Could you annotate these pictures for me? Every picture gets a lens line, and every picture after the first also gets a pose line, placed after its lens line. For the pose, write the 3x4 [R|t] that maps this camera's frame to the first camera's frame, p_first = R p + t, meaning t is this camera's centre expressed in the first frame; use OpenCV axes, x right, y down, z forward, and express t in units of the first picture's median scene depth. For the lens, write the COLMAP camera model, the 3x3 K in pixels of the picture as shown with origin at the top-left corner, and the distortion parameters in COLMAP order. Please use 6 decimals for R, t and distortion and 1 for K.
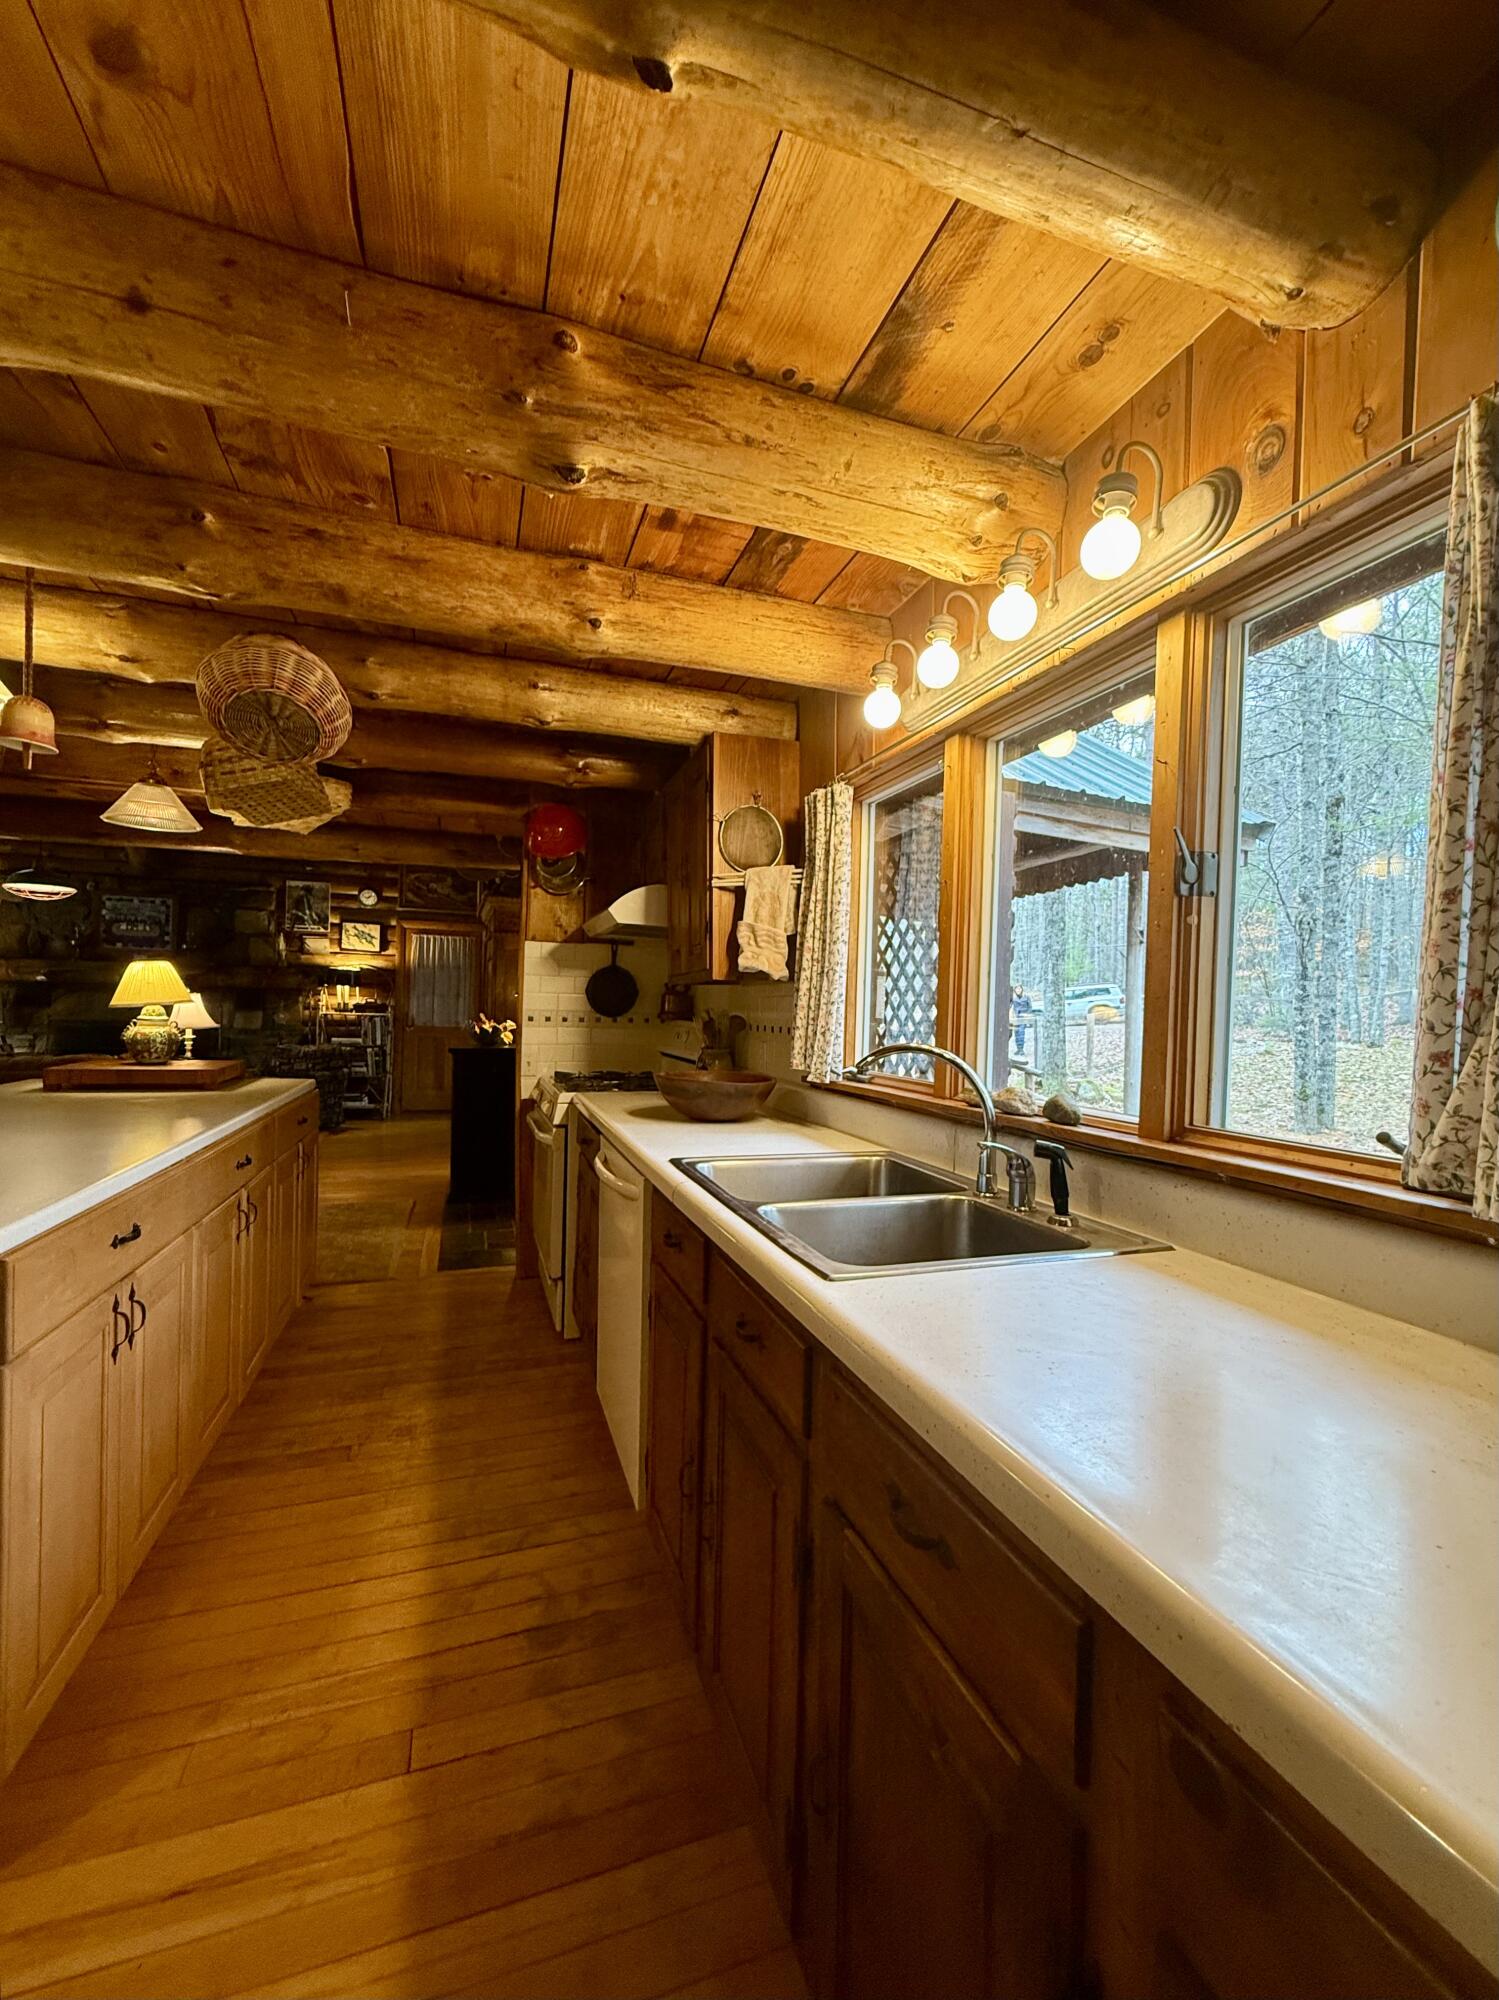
lens RADIAL K [[815.0, 0, 746.0], [0, 815.0, 1013.6], [0, 0, 1]] dist [0.001092, 0.000139]
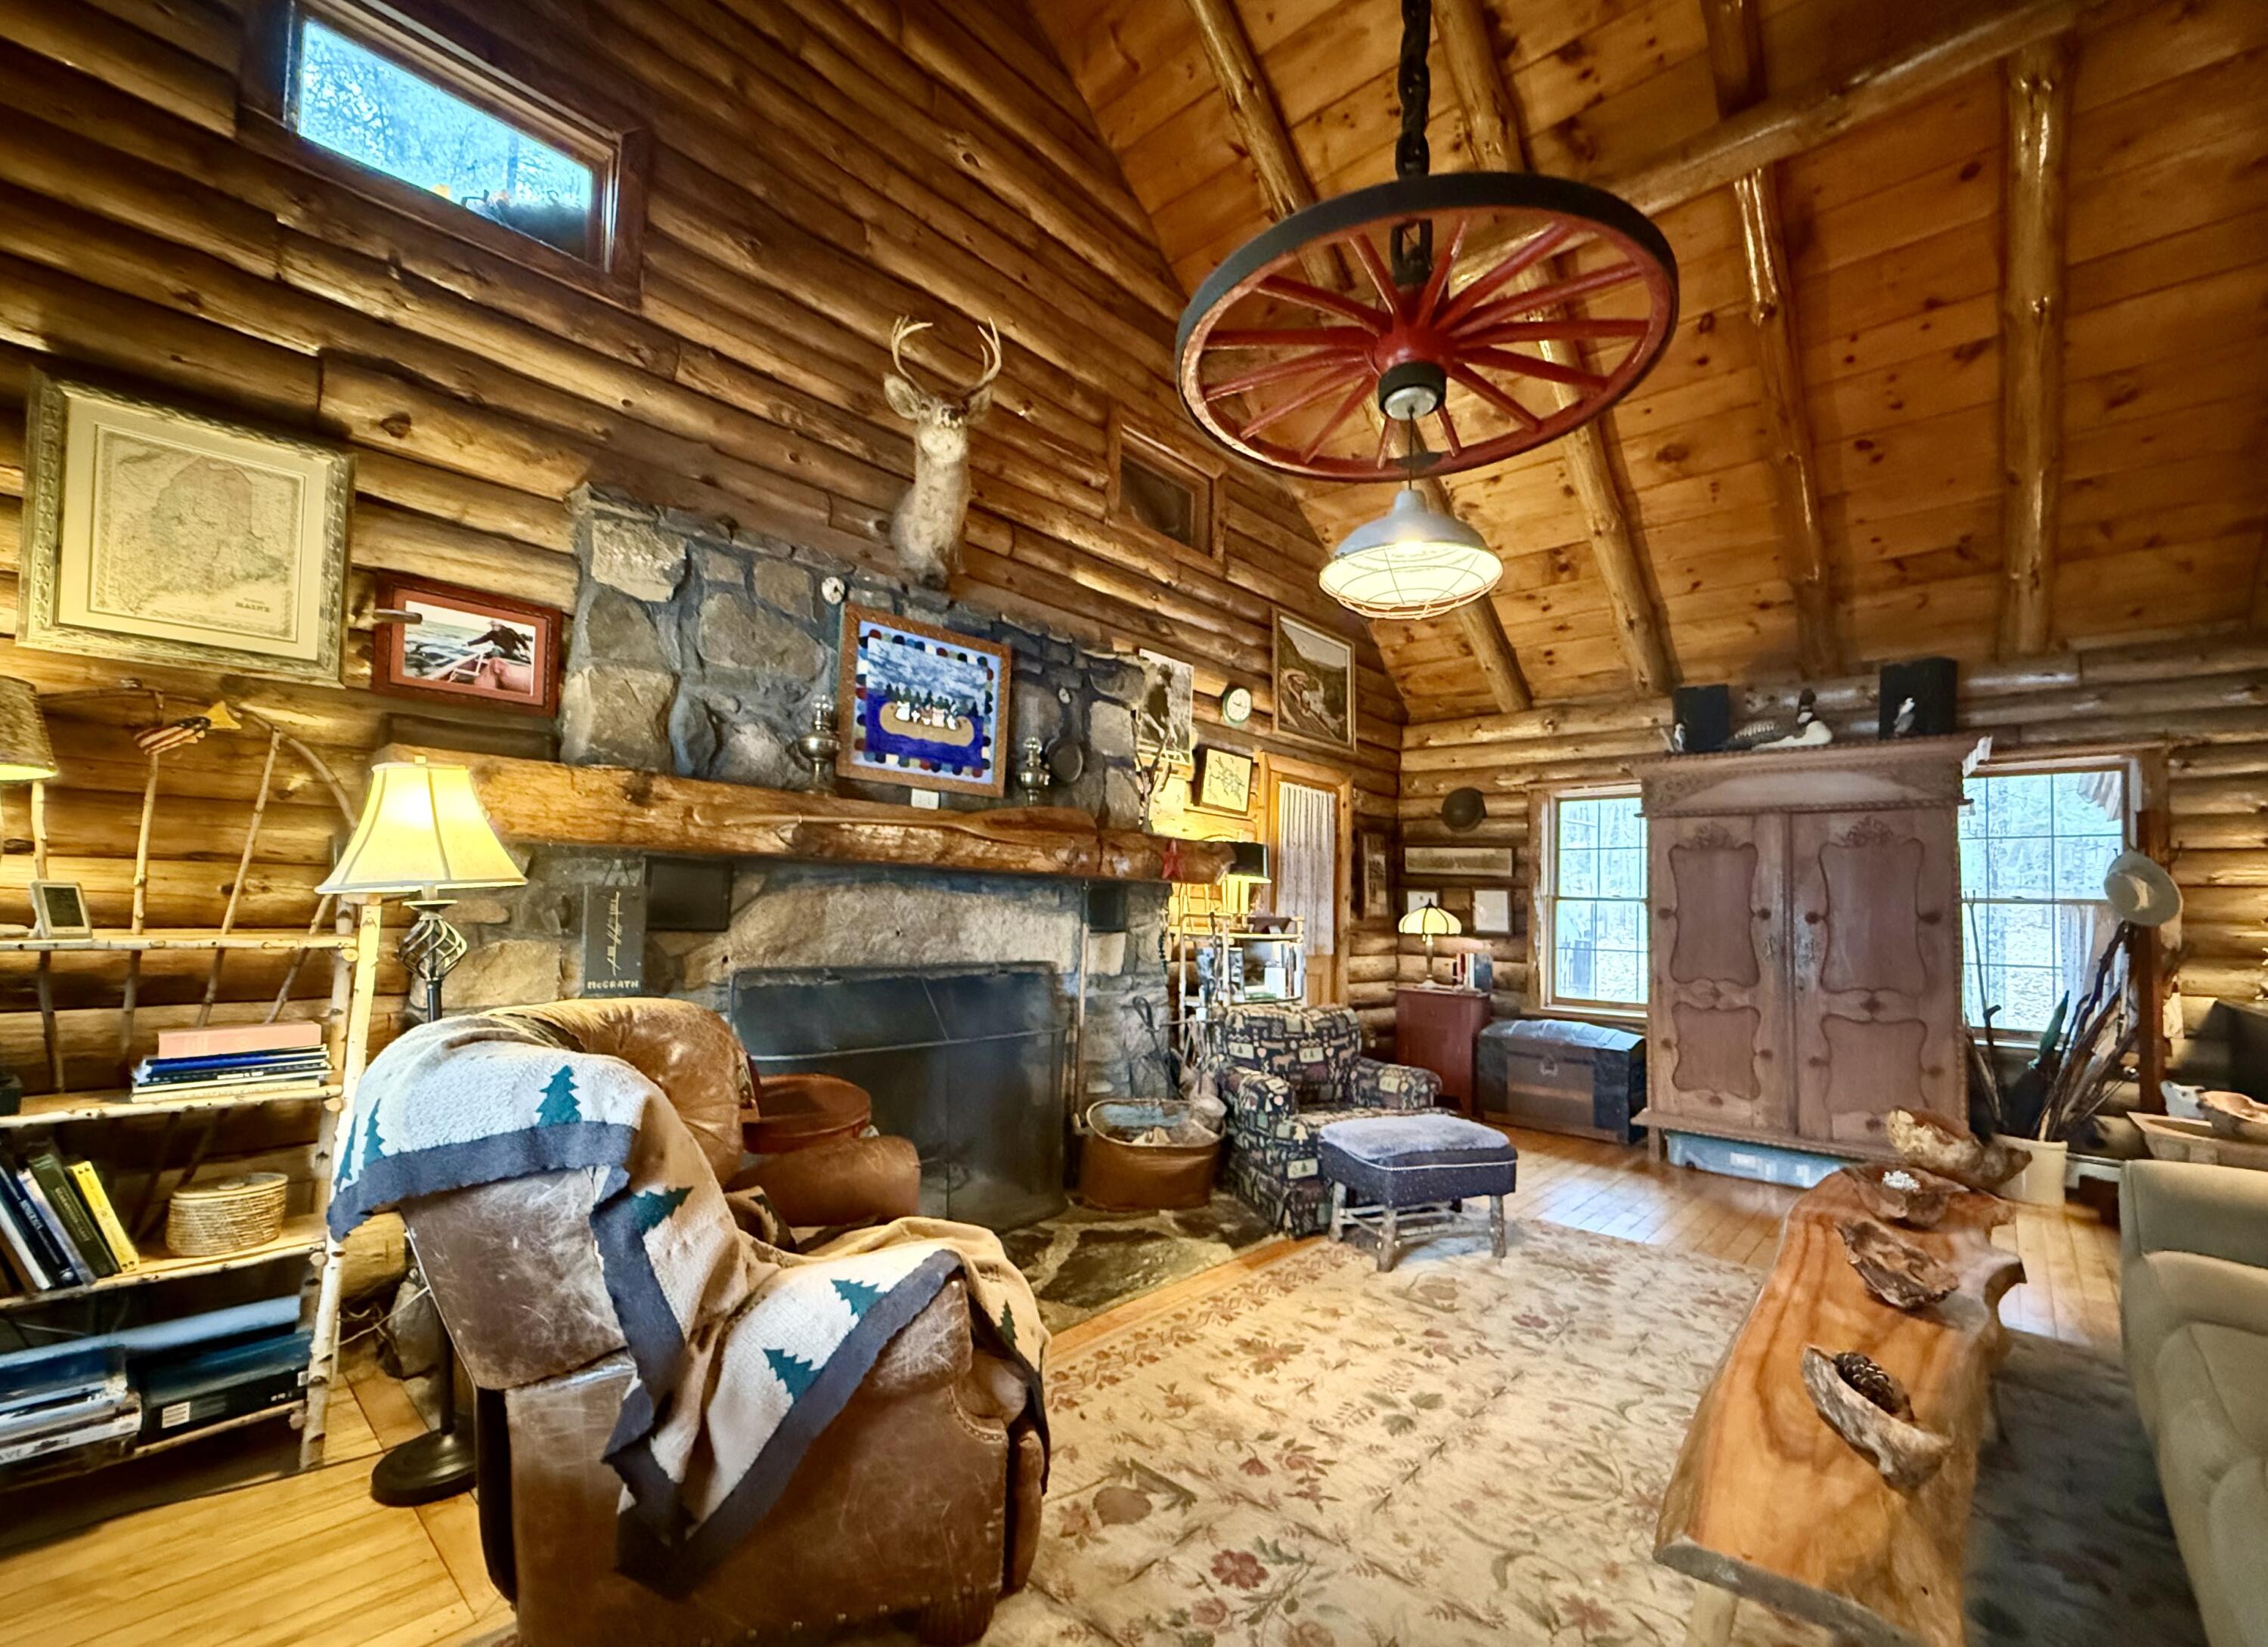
lens RADIAL K [[949.6, 0, 1171.9], [0, 949.6, 870.4], [0, 0, 1]] dist [-0.000043, -0.000054]
pose [[0.864112, 0.020733, 0.502873, -0.816132], [-0.001890, 0.999278, -0.037953, -0.017071], [-0.503297, 0.031845, 0.863527, 0.527540]]
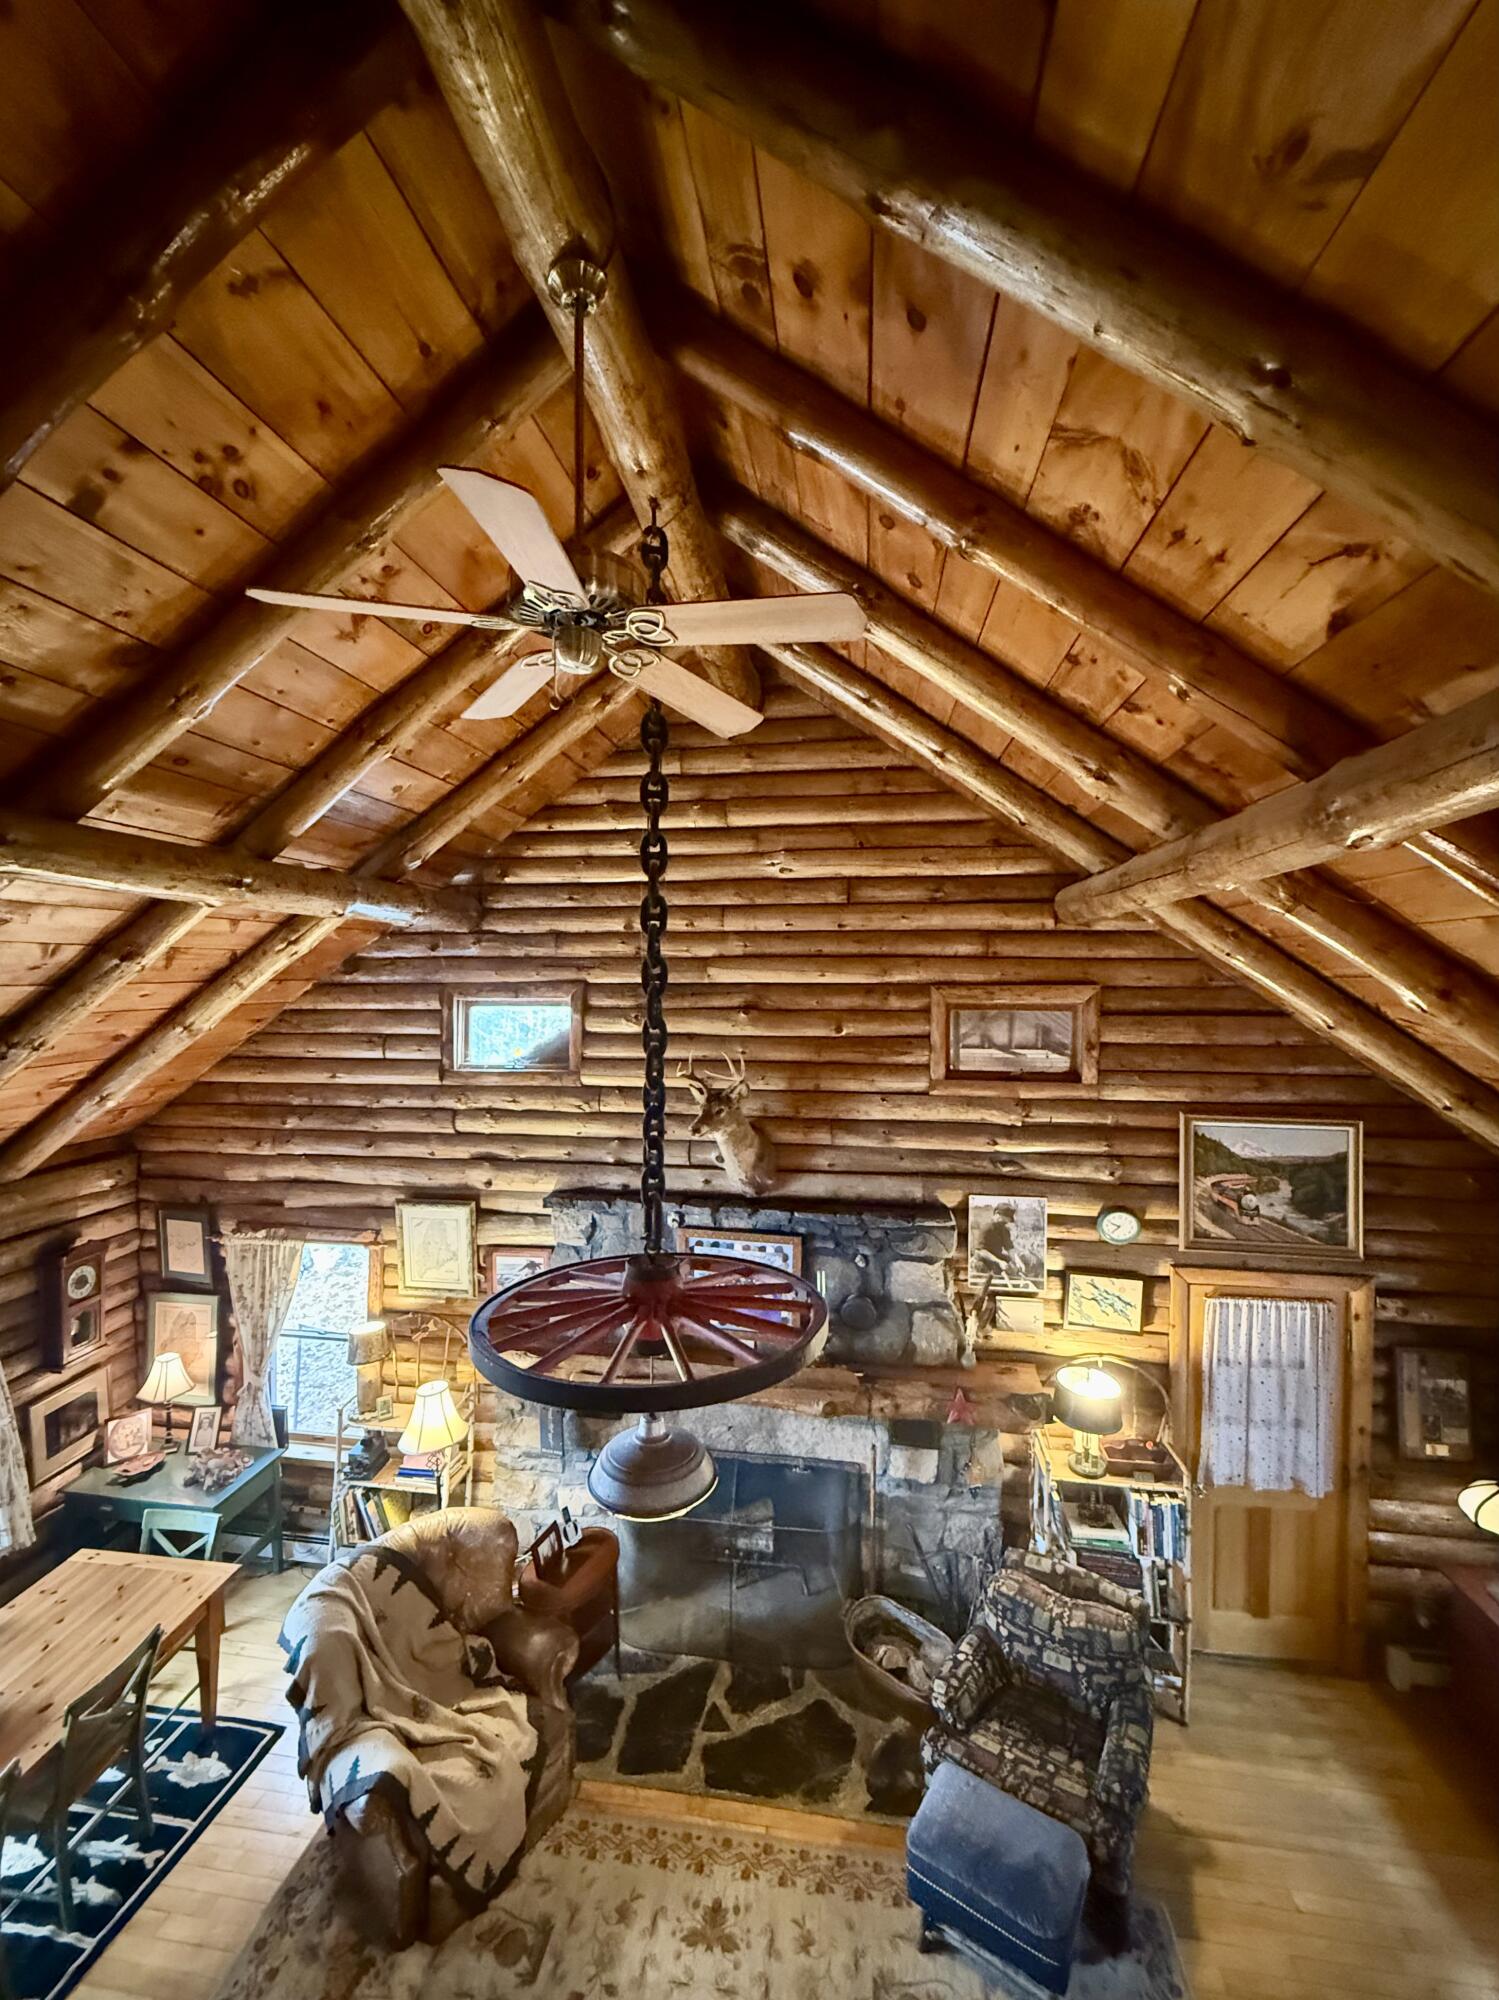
lens RADIAL K [[822.9, 0, 747.6], [0, 822.9, 989.9], [0, 0, 1]] dist [-0.000581, -0.000588]
pose [[0.889658, -0.011765, -0.456476, -0.445870], [0.014239, 0.999897, 0.001982, -0.299562], [0.456406, -0.008263, 0.889733, 0.459559]]
